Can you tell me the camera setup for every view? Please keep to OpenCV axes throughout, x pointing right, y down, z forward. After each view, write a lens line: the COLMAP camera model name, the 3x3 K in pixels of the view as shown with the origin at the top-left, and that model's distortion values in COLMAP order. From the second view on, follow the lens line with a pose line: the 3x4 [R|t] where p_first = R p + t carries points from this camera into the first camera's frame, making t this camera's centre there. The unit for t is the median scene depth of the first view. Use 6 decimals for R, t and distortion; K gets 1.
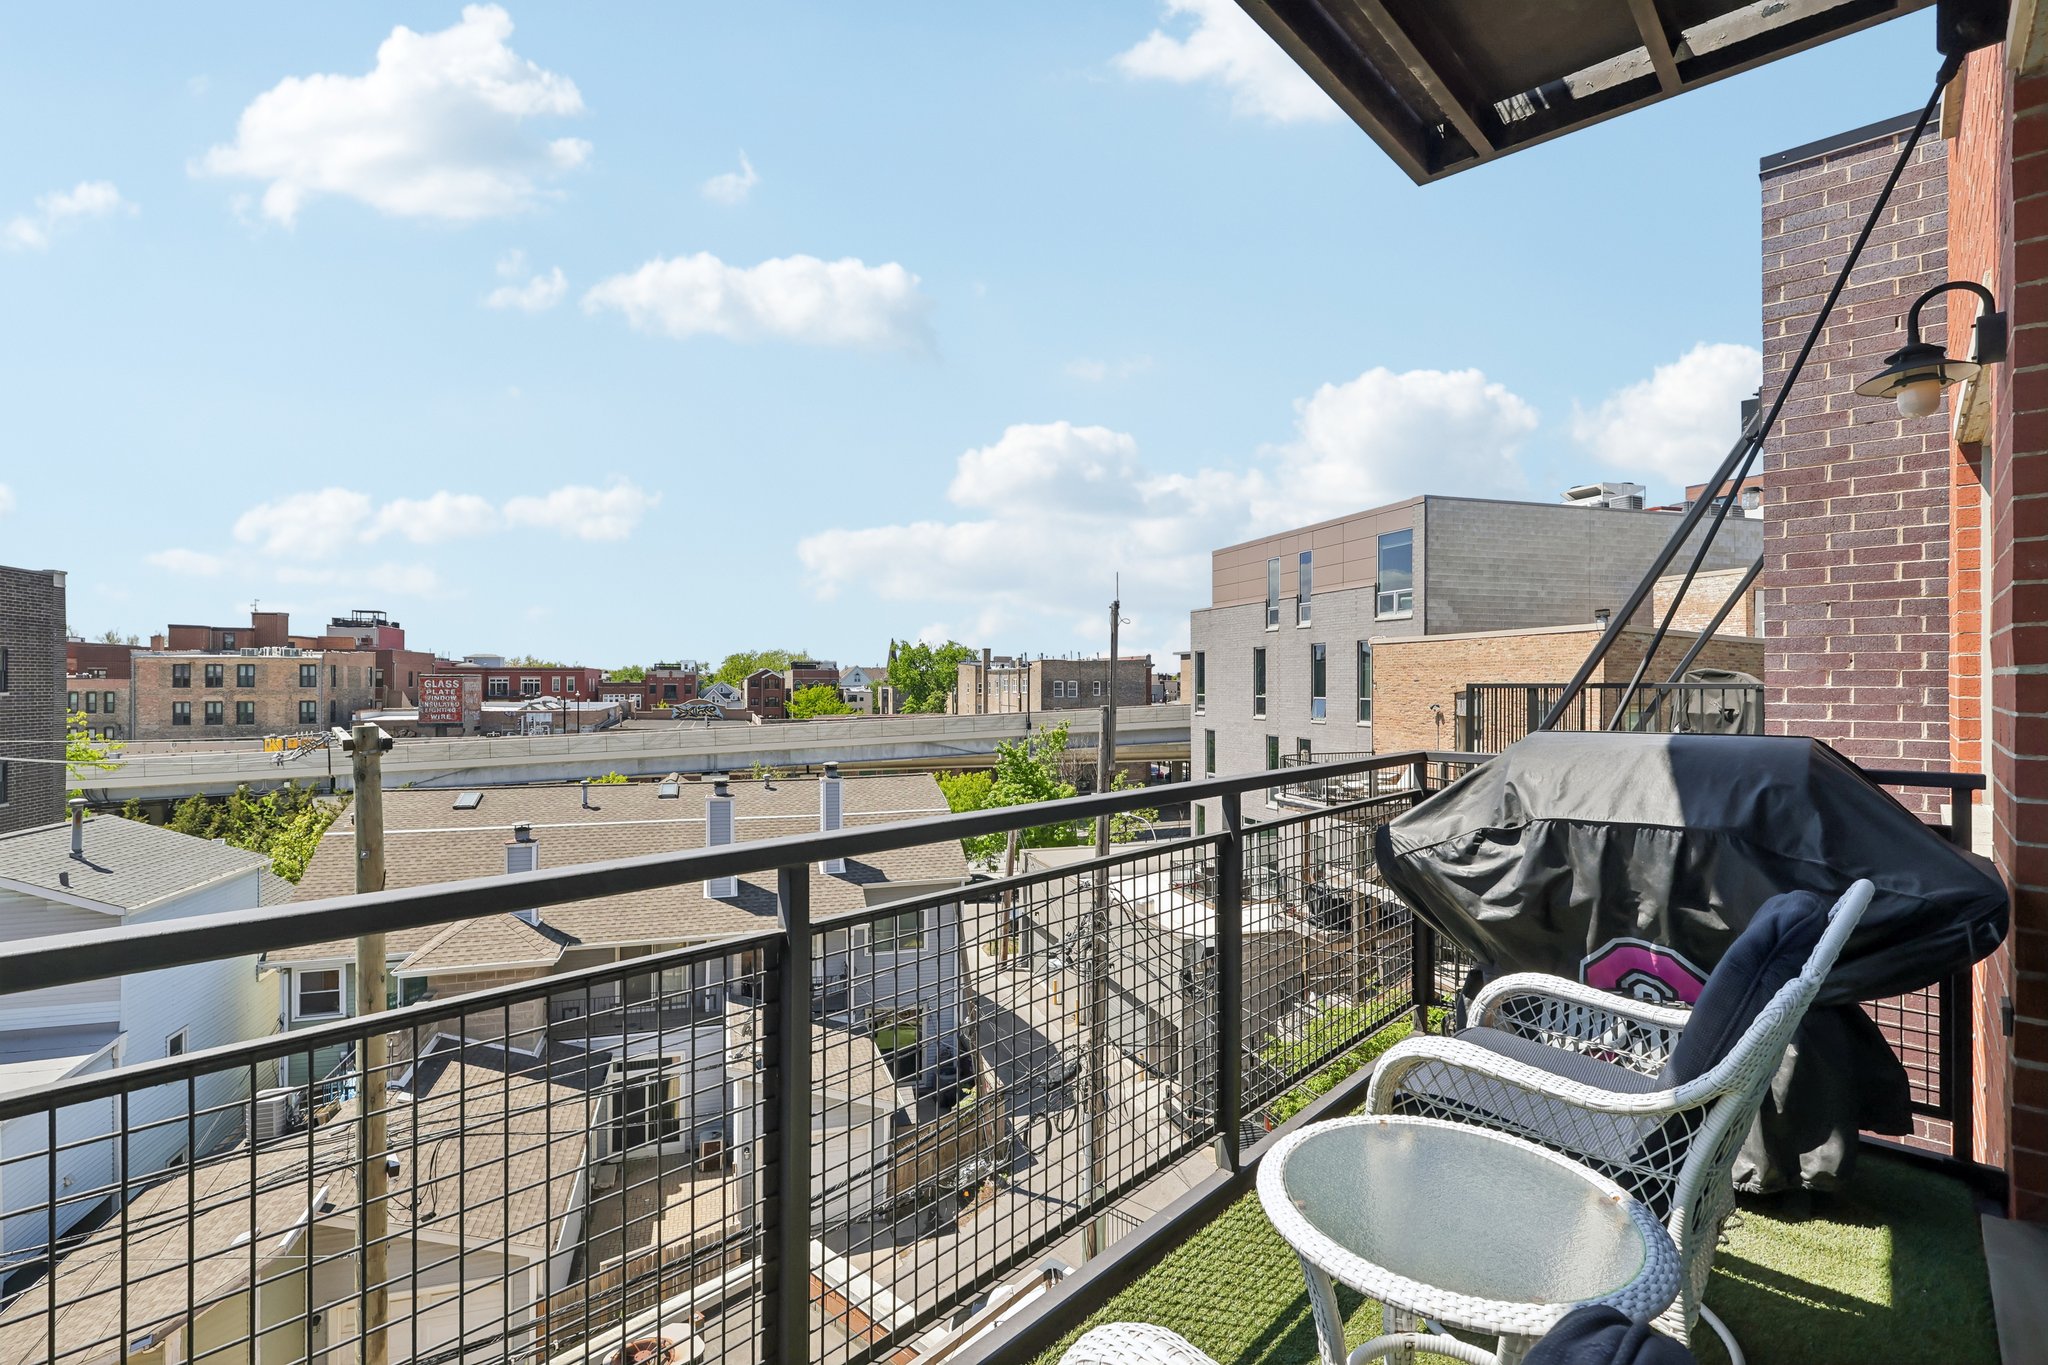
lens RADIAL K [[950.6, 0, 1012.0], [0, 950.6, 681.3], [0, 0, 1]] dist [0.000487, 0.000235]
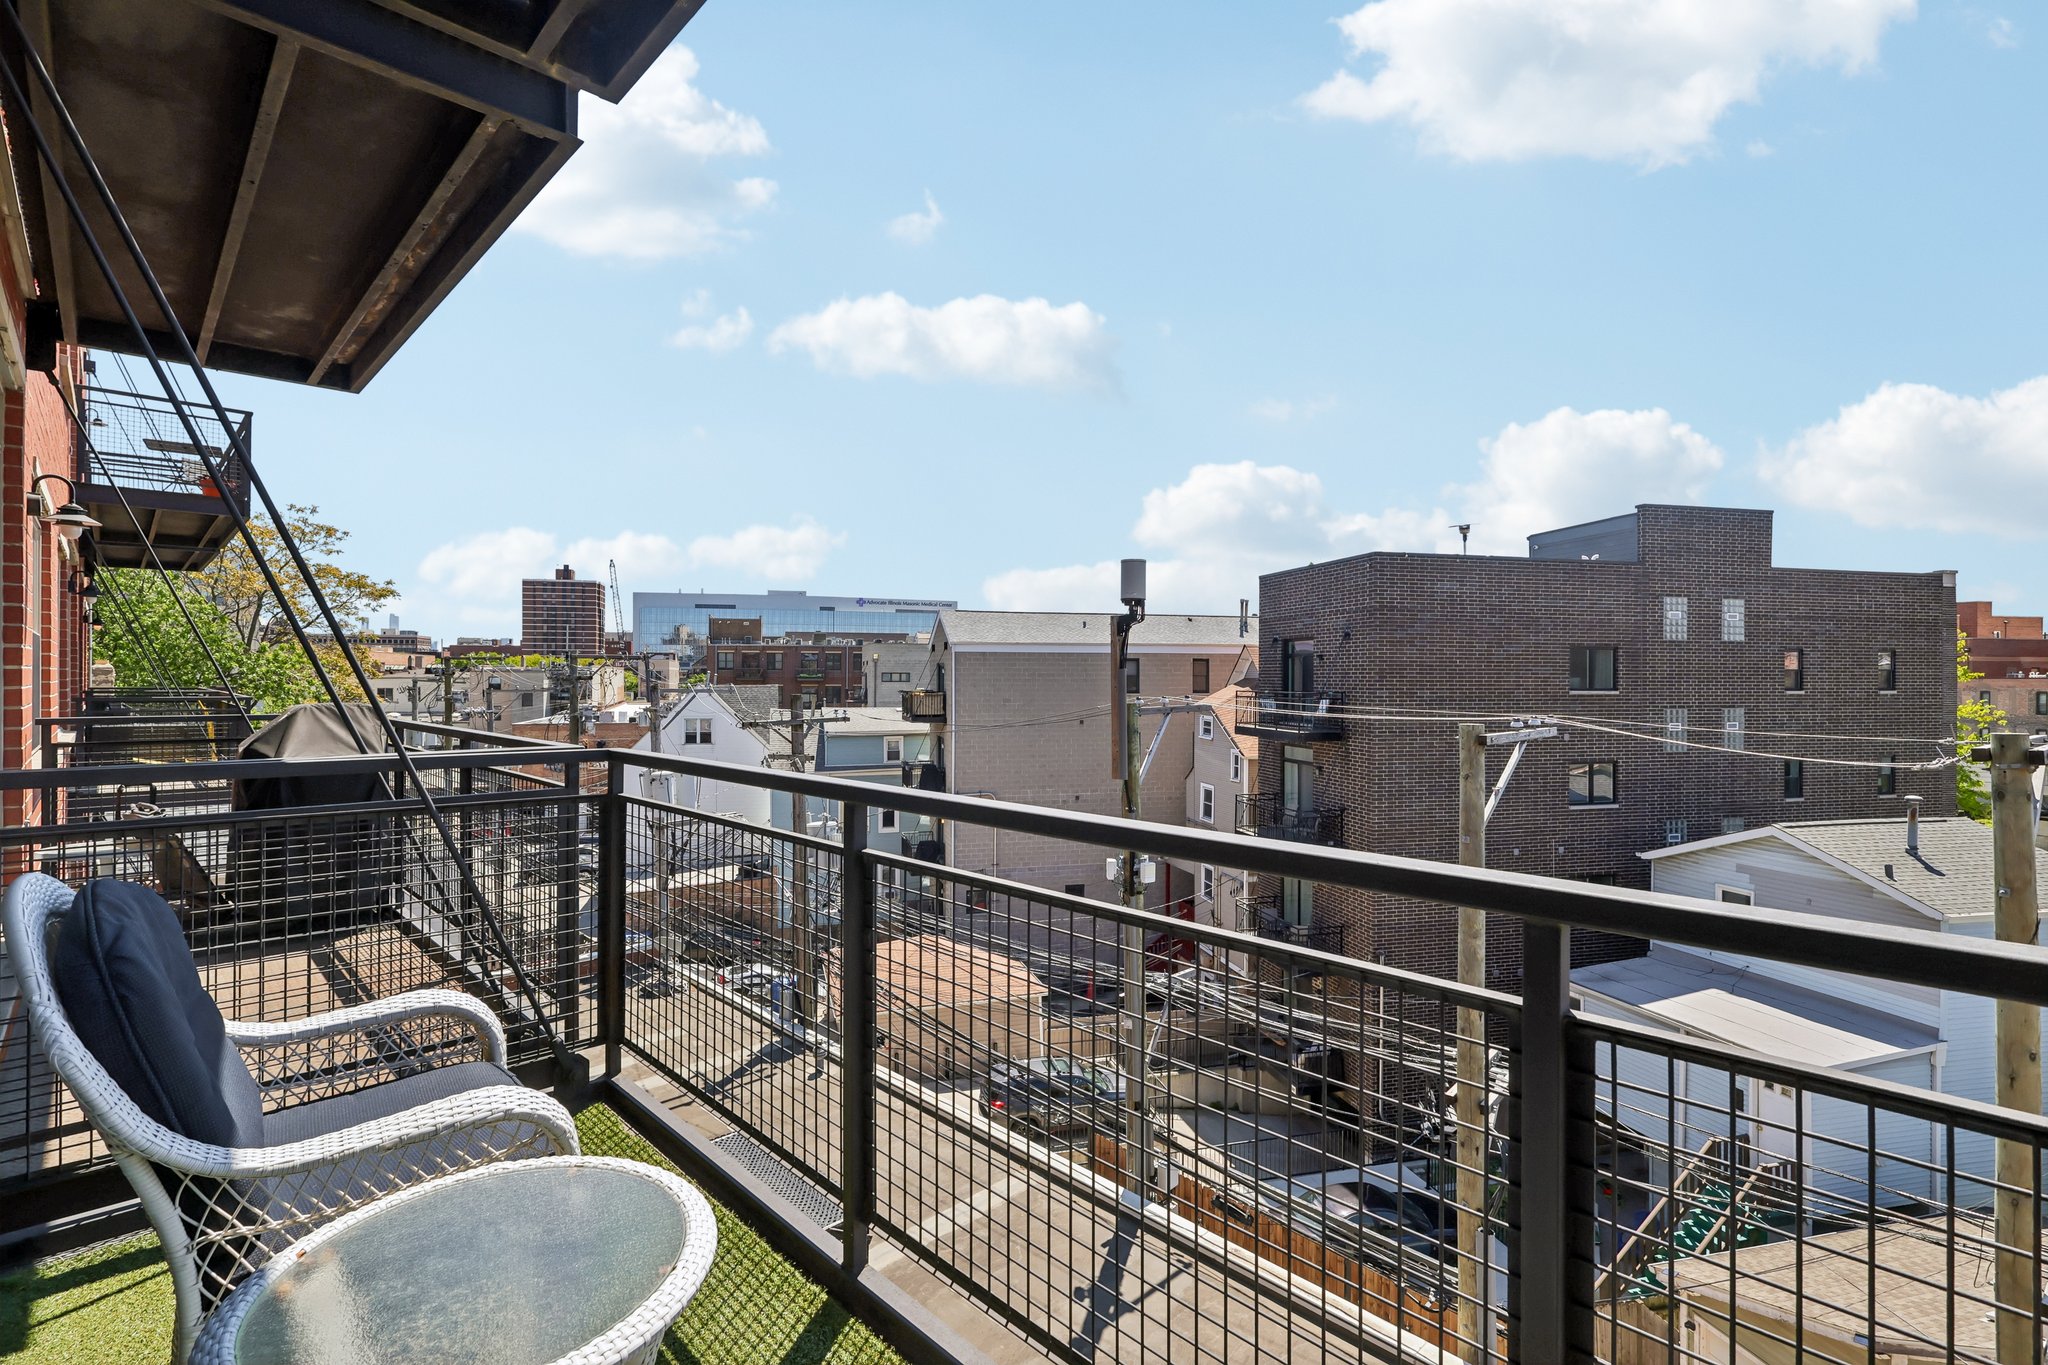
lens RADIAL K [[950.6, 0, 1011.7], [0, 950.6, 679.1], [0, 0, 1]] dist [0.000487, 0.000235]
pose [[-0.053046, -0.004727, -0.998581, 0.089180], [0.002688, 0.999984, -0.004876, 0.001607], [0.998588, -0.002943, -0.053033, 0.104858]]
